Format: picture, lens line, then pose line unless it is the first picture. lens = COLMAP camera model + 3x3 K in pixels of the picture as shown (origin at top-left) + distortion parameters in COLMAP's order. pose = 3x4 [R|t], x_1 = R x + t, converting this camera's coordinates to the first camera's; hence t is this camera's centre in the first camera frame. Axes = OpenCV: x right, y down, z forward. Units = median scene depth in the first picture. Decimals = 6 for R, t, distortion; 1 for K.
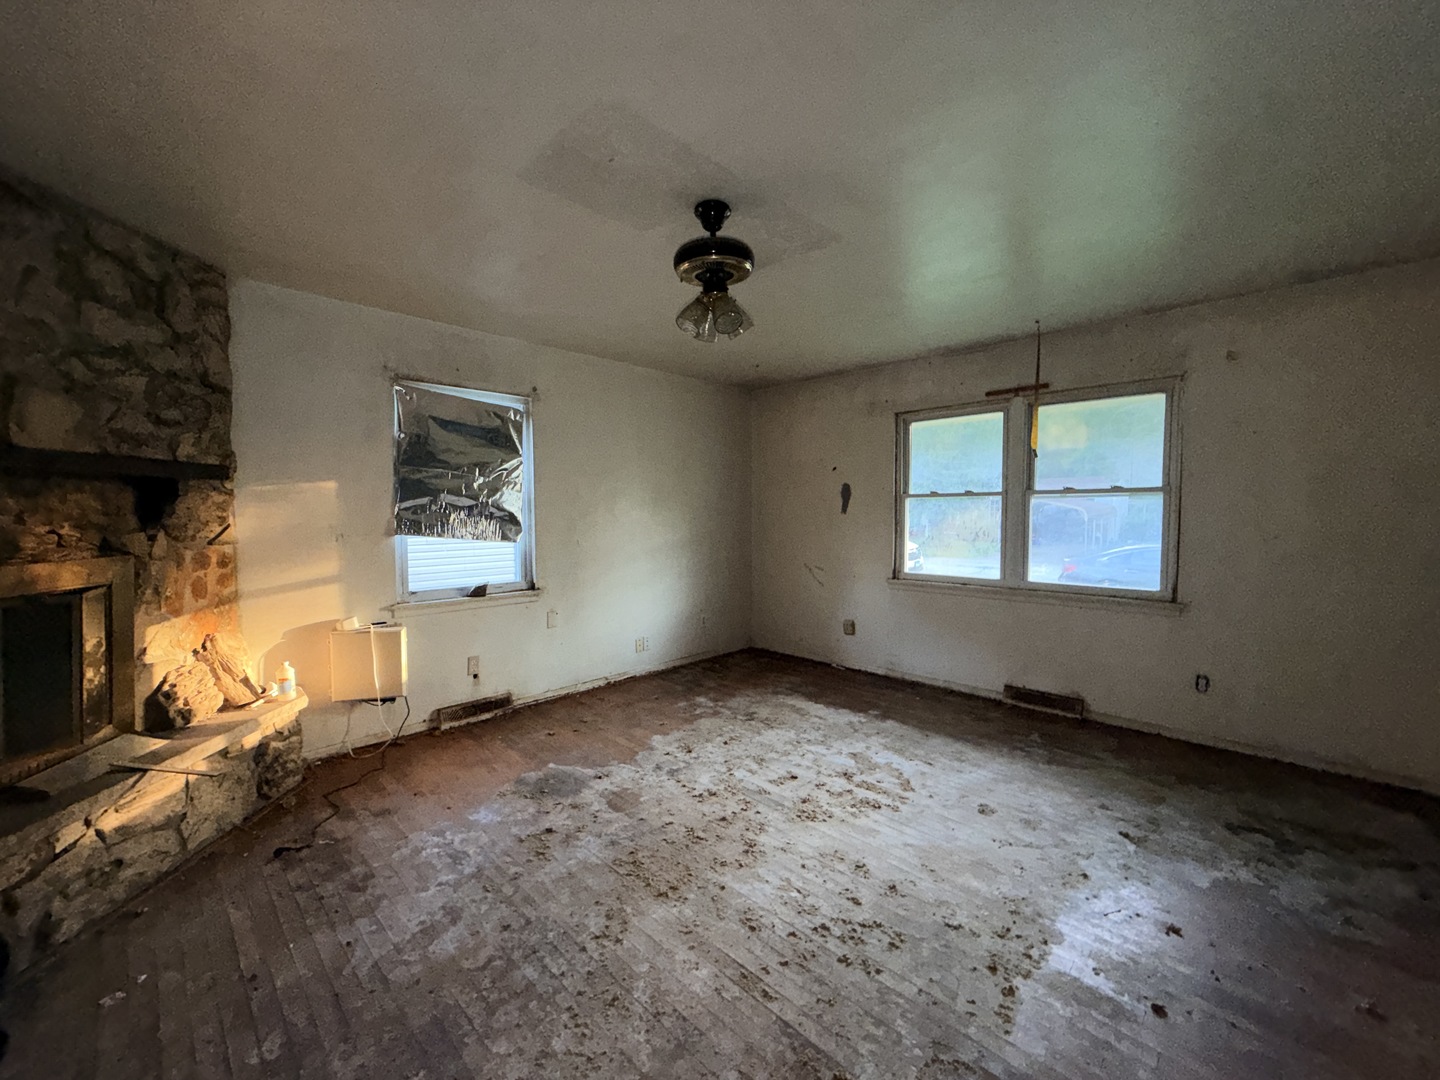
lens RADIAL K [[576.0, 0, 713.8], [0, 576.0, 537.1], [0, 0, 1]] dist [-0.001994, 0.000177]
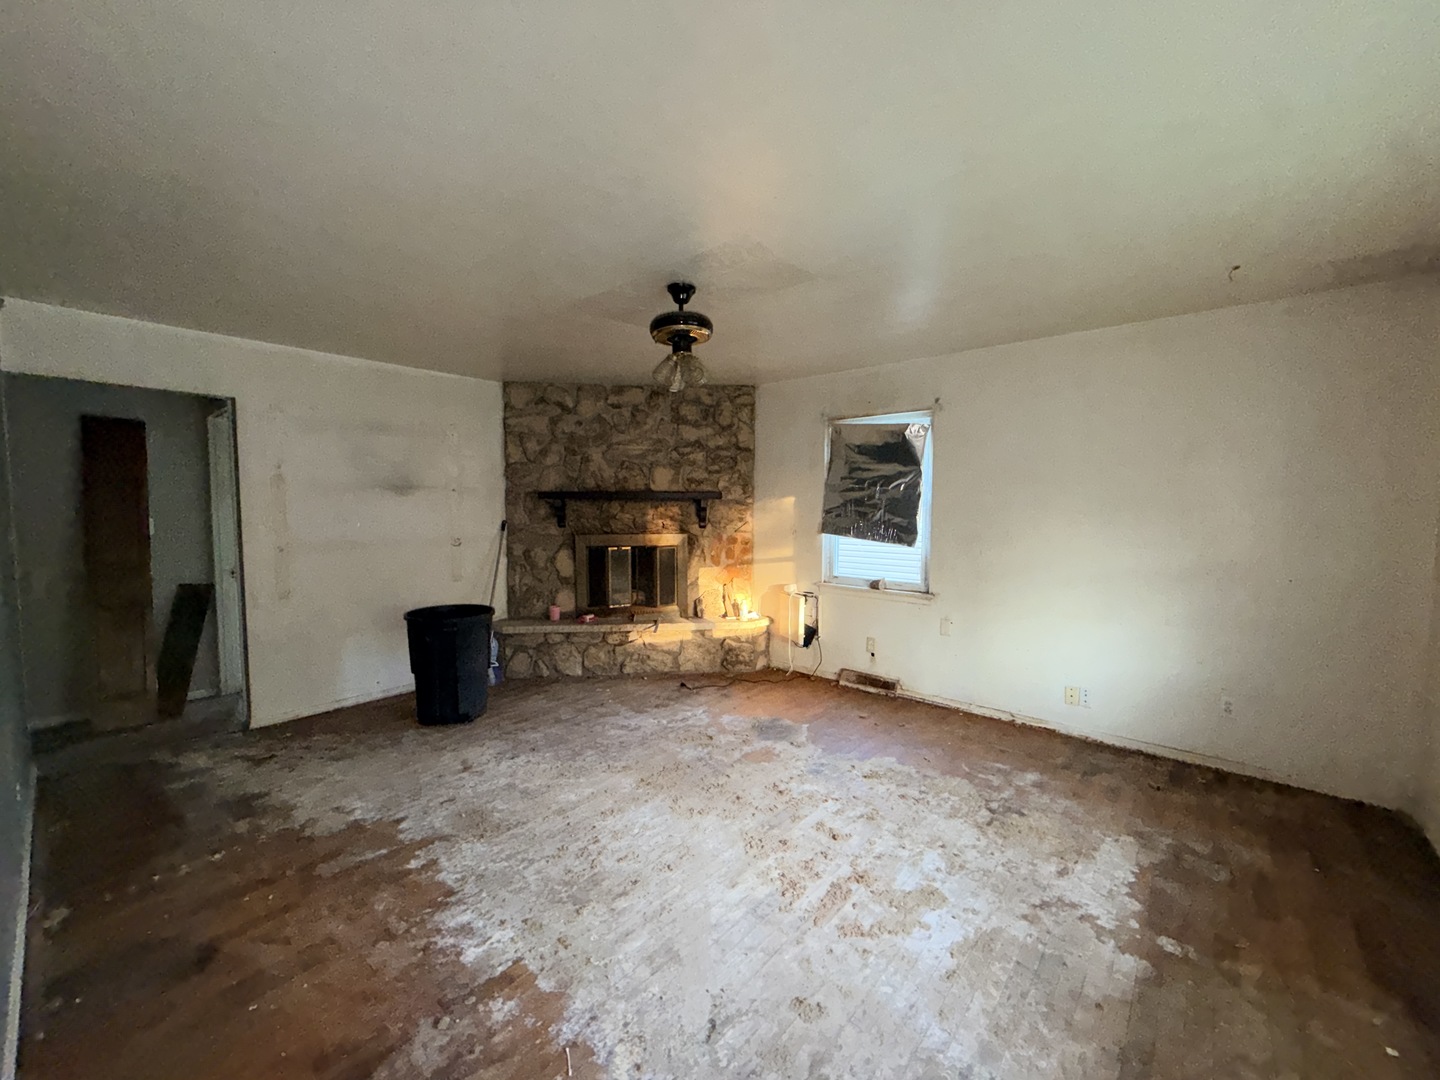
lens RADIAL K [[576.0, 0, 713.7], [0, 576.0, 538.4], [0, 0, 1]] dist [-0.001994, 0.000177]
pose [[0.056699, 0.059660, -0.996607, 0.962576], [-0.051685, 0.997050, 0.056746, -0.065629], [0.997053, 0.048292, 0.059615, 0.752430]]
